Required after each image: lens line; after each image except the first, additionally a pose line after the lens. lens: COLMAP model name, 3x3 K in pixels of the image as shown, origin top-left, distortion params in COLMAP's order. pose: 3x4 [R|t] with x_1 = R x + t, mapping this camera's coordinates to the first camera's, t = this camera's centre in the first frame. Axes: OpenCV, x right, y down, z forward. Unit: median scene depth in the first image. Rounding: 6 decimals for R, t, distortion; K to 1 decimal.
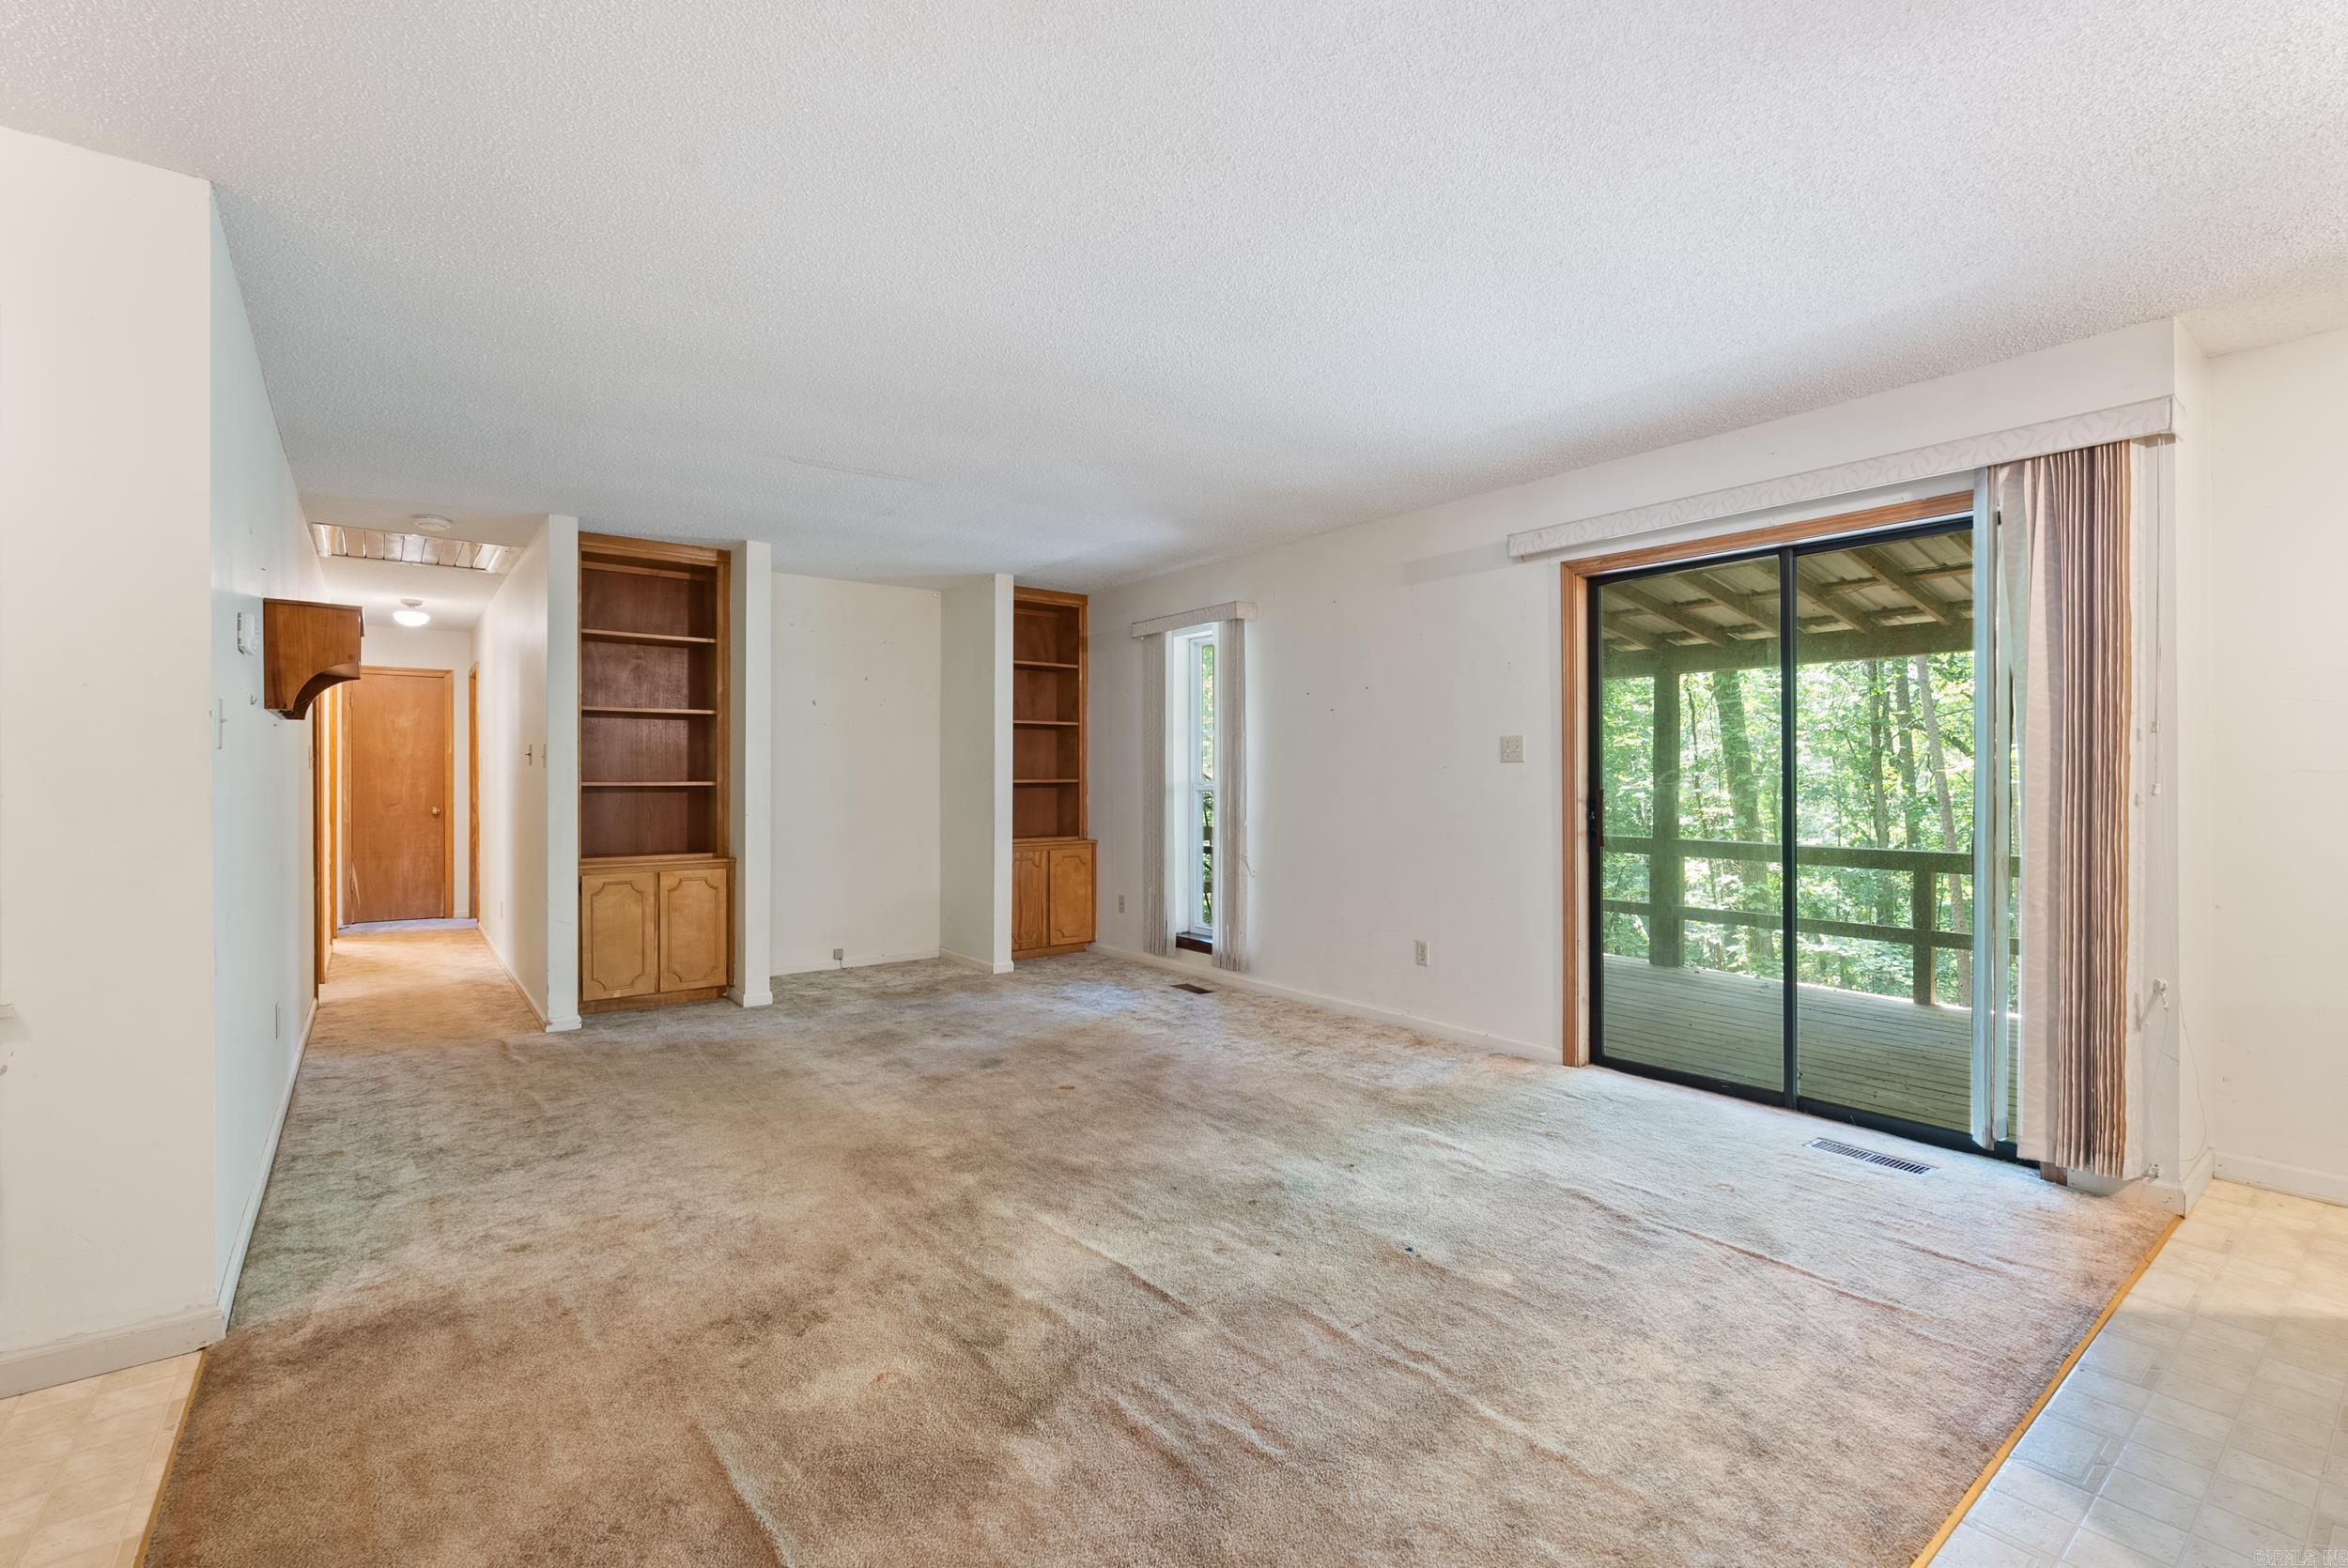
lens RADIAL K [[1033.3, 0, 1174.0], [0, 1033.3, 784.0], [0, 0, 1]] dist [-0.001945, -0.000103]
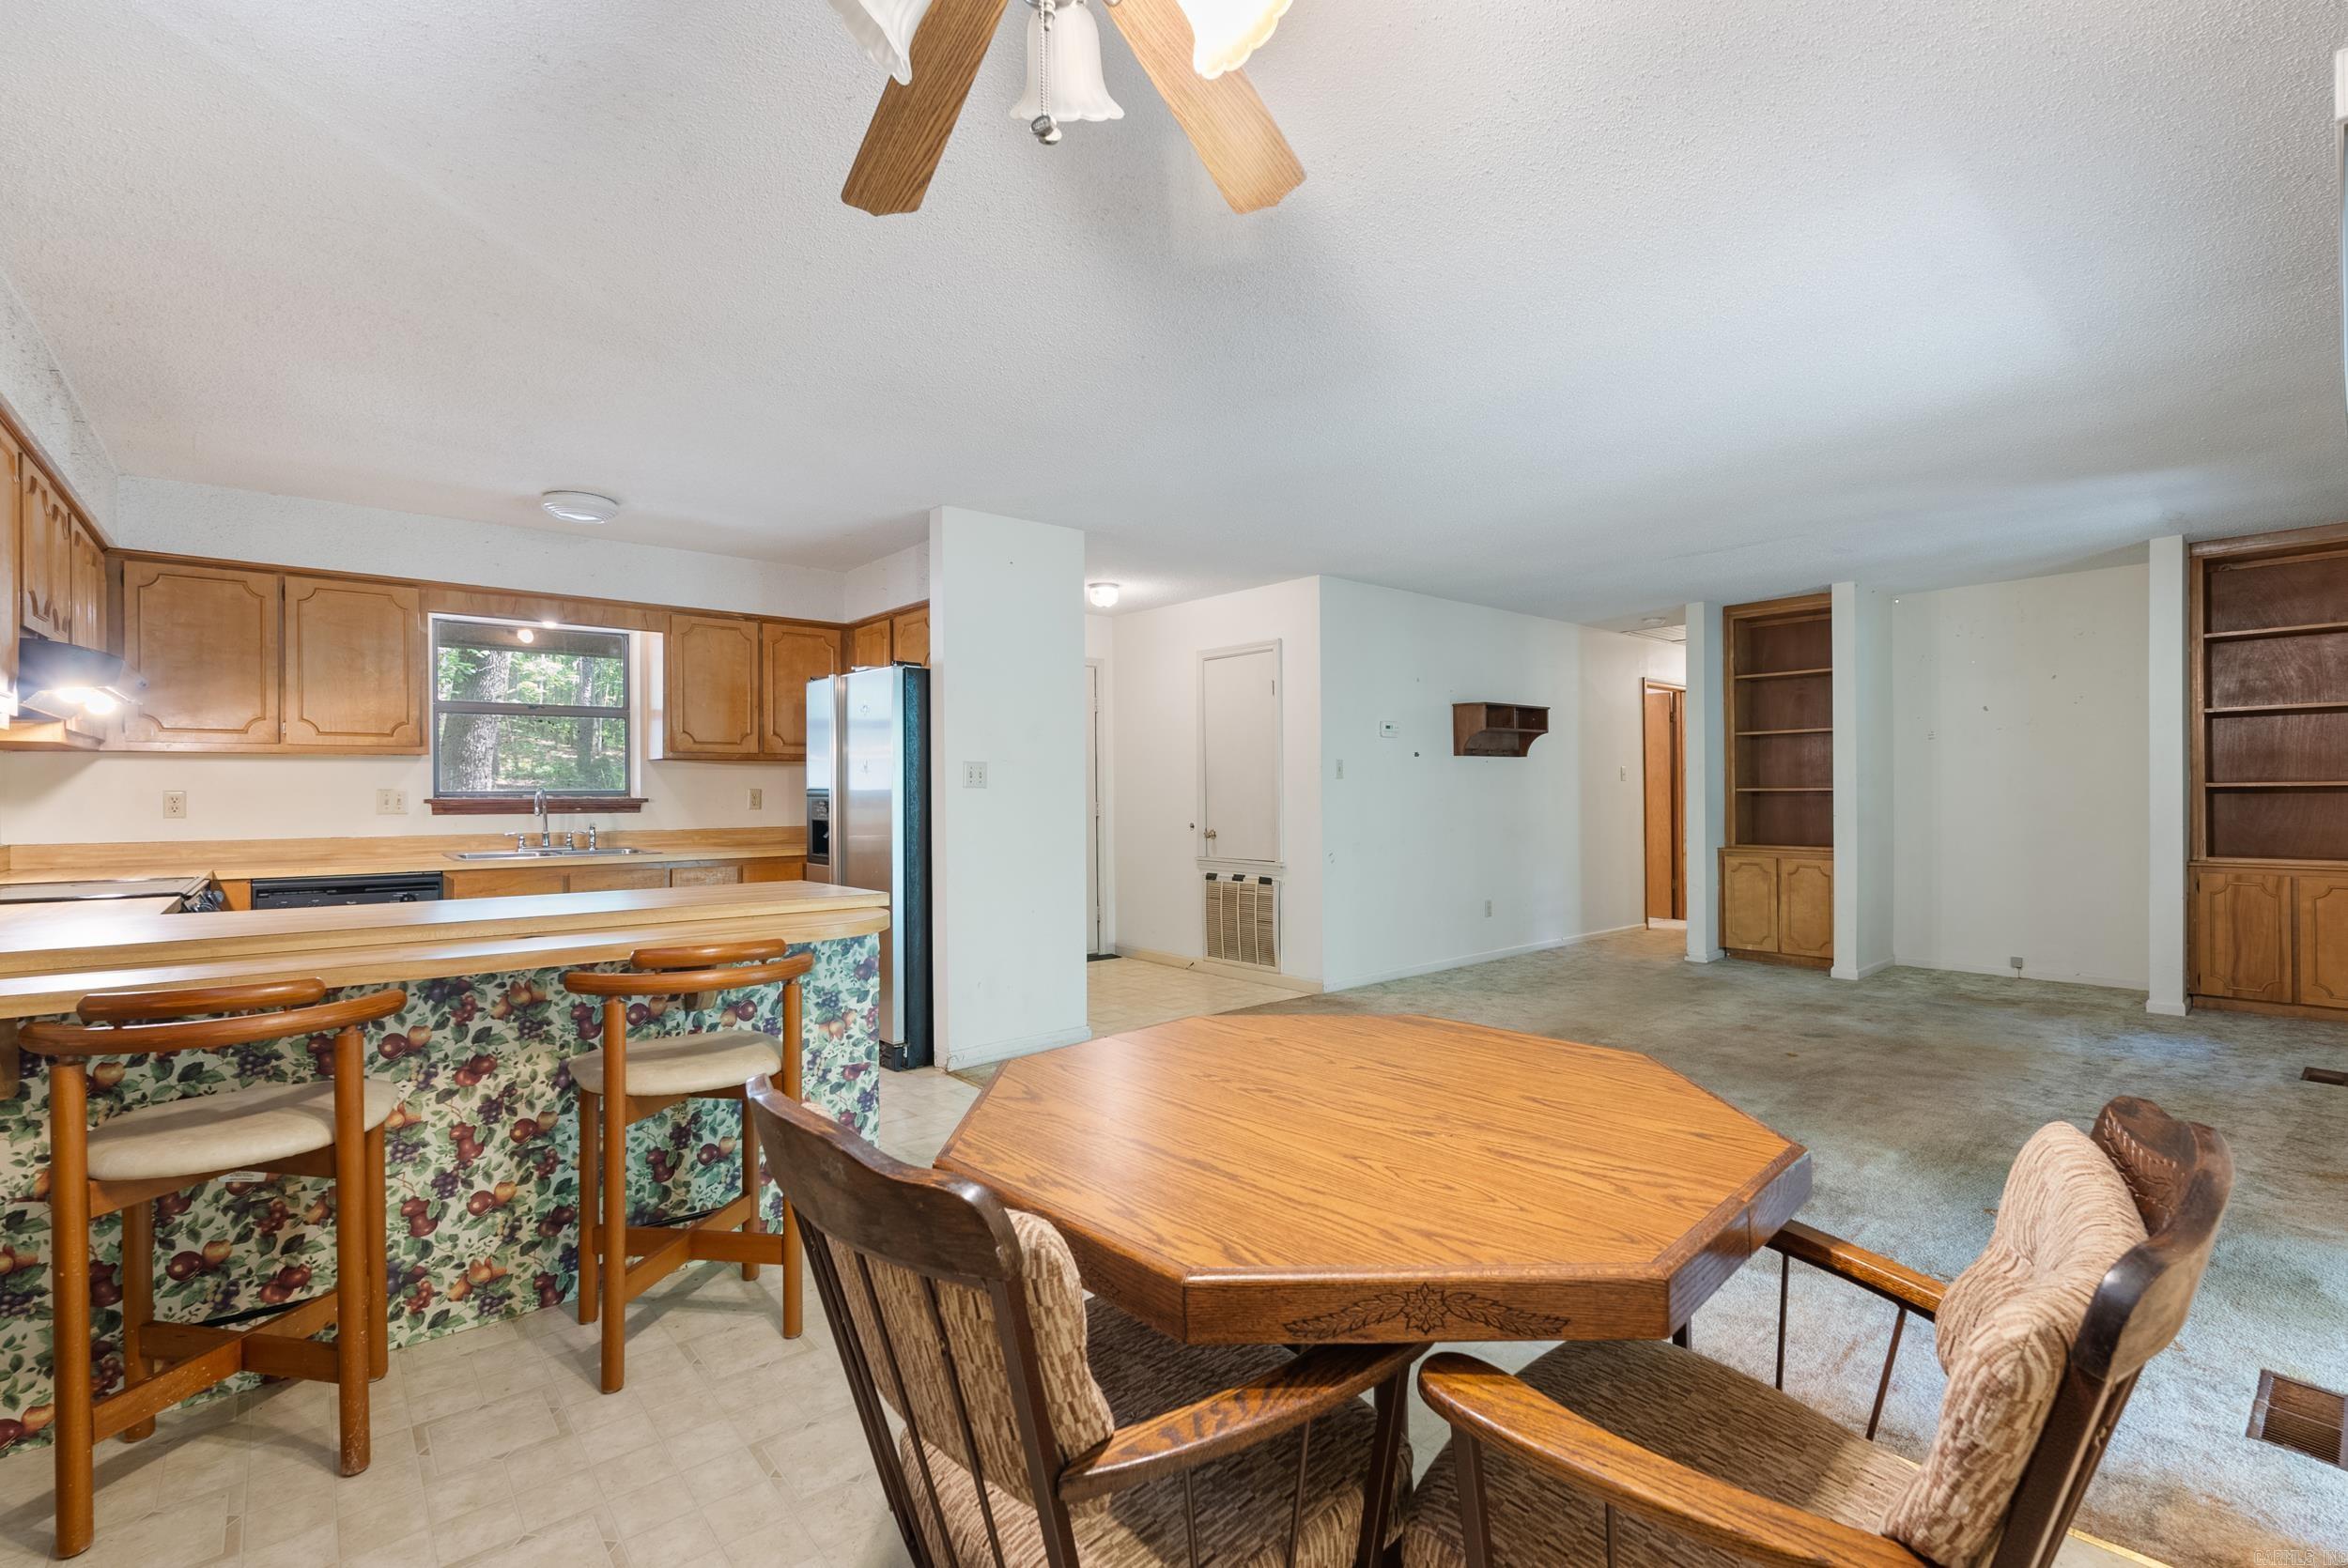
lens RADIAL K [[1052.8, 0, 1174.0], [0, 1052.8, 784.0], [0, 0, 1]] dist [-0.000410, -0.000053]
pose [[0.044905, -0.006276, -0.998972, 0.966889], [0.004741, 0.999970, -0.006069, -0.003406], [0.998980, -0.004464, 0.044934, 0.243994]]
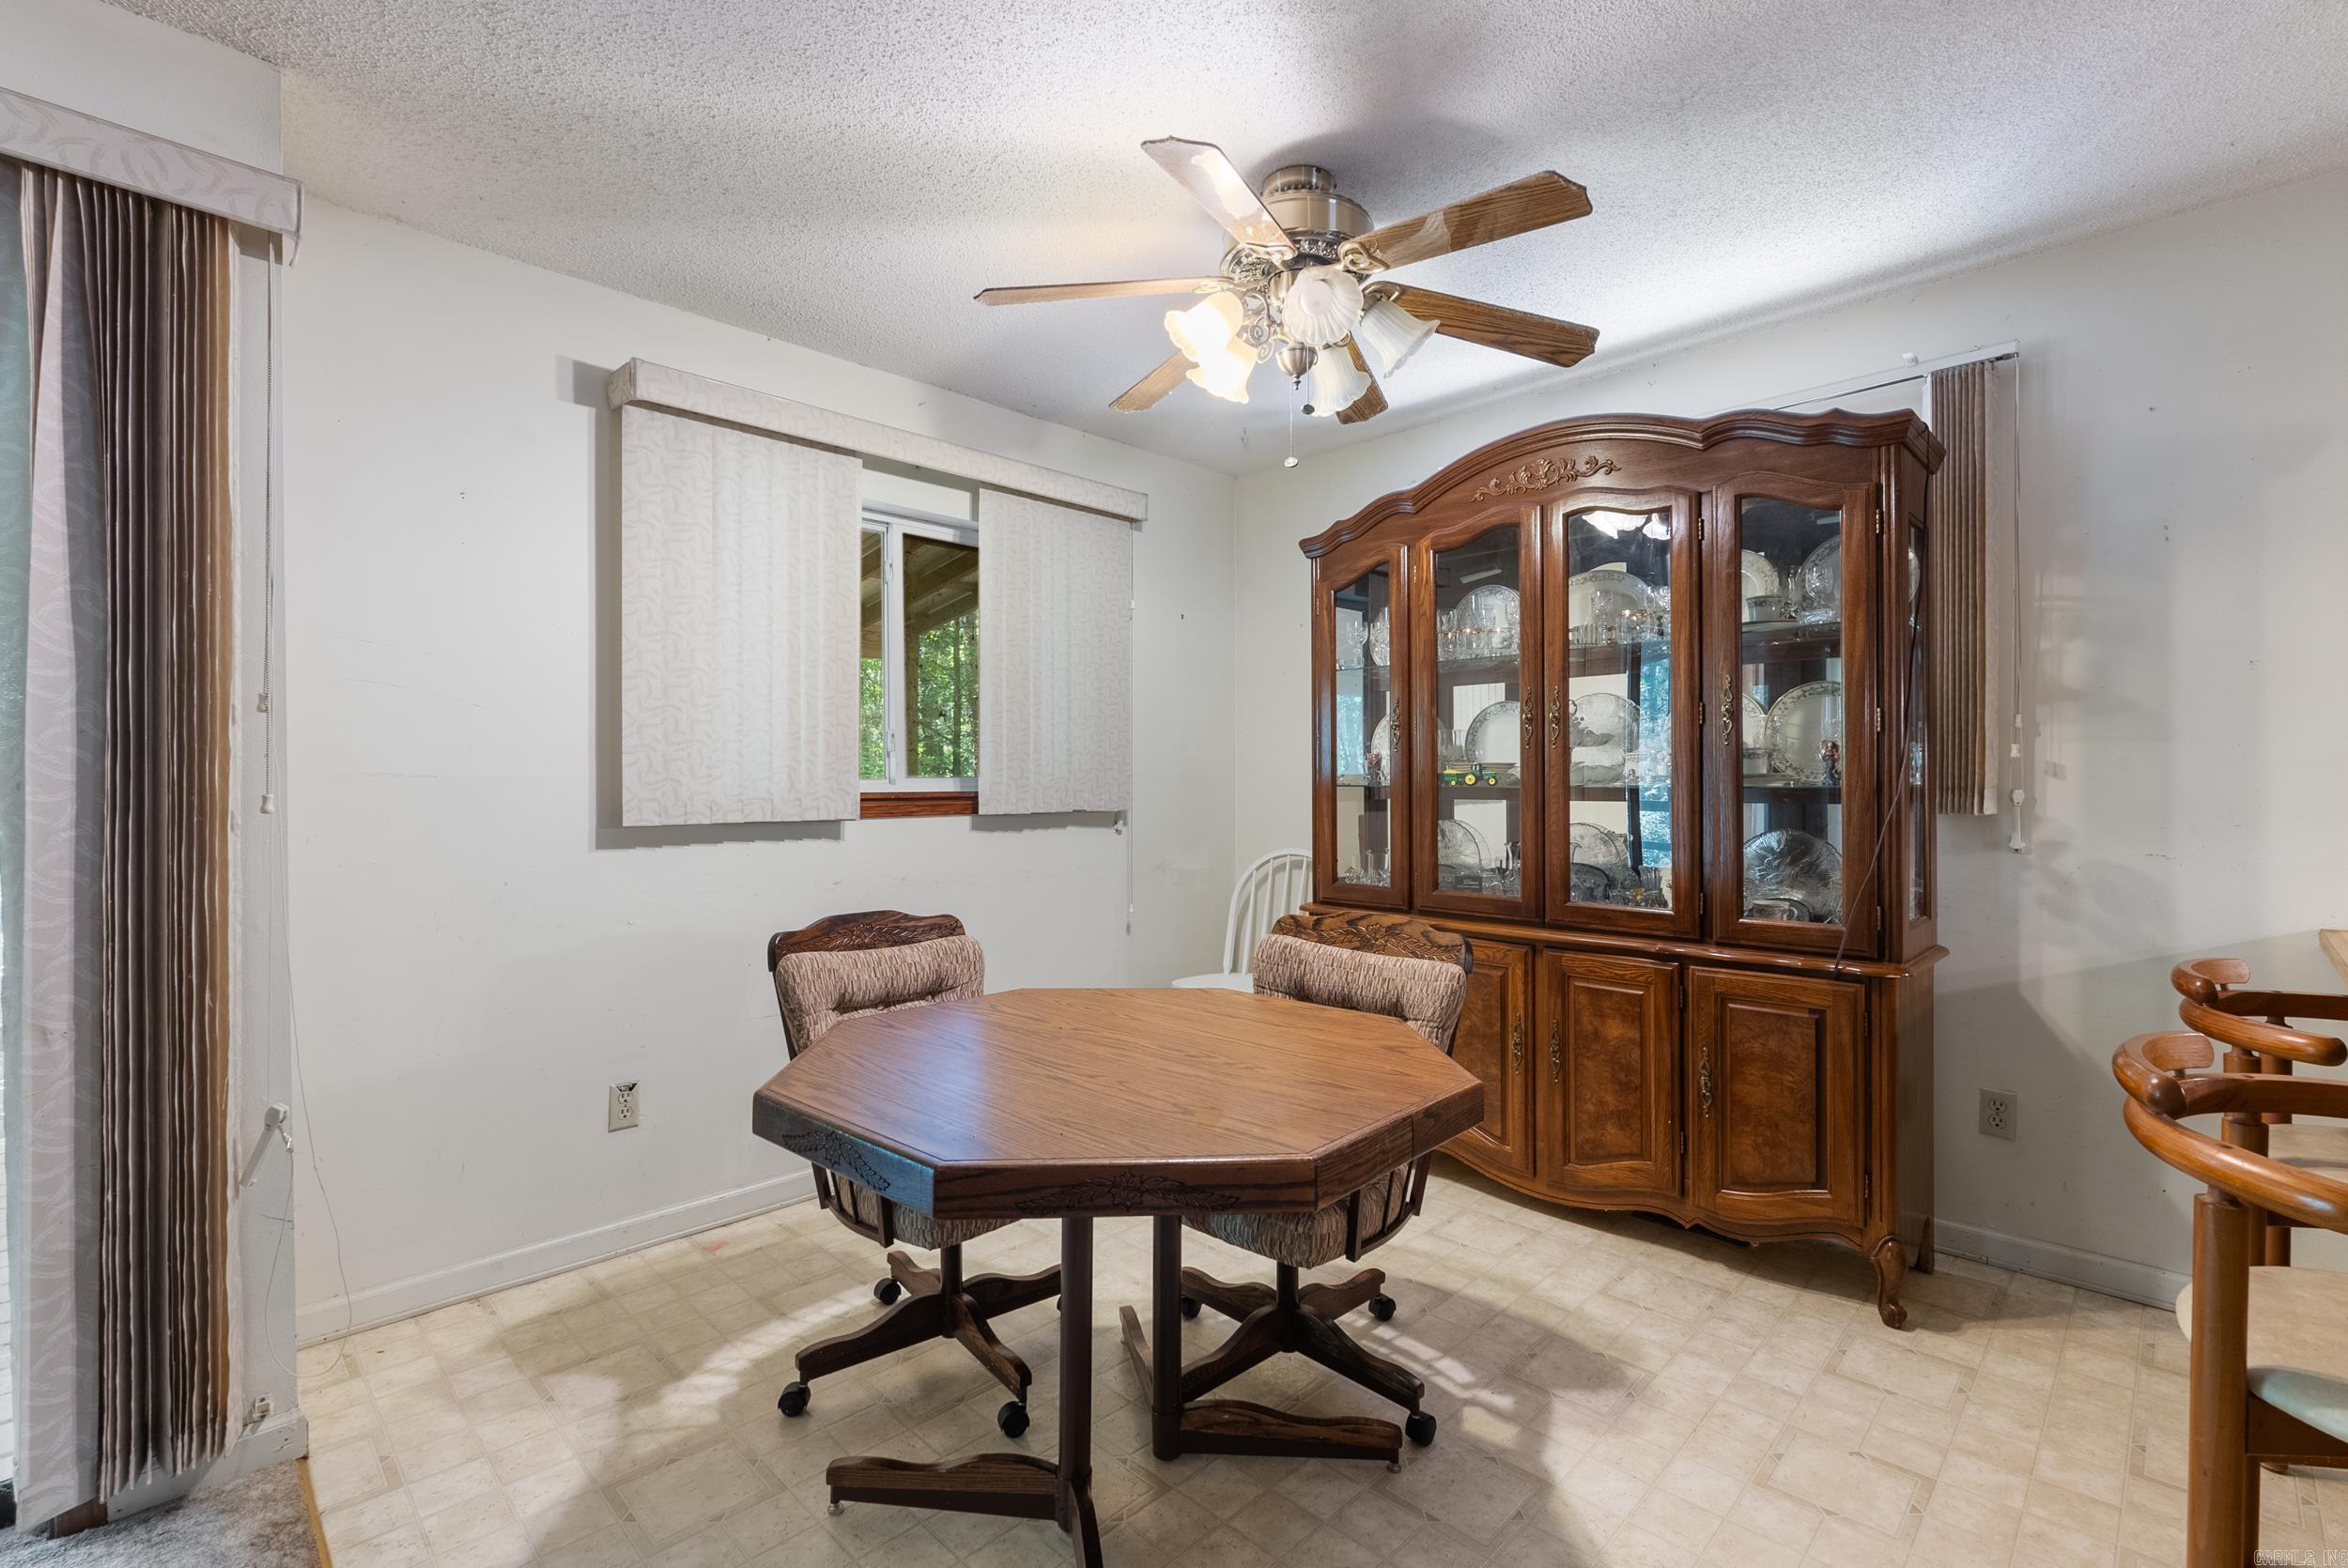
lens RADIAL K [[1033.3, 0, 1174.0], [0, 1033.3, 784.0], [0, 0, 1]] dist [-0.001945, -0.000103]
pose [[-0.130218, -0.002247, 0.991483, 0.171907], [0.002587, 0.999993, 0.002606, -0.004523], [-0.991482, 0.002905, -0.130211, 0.354929]]
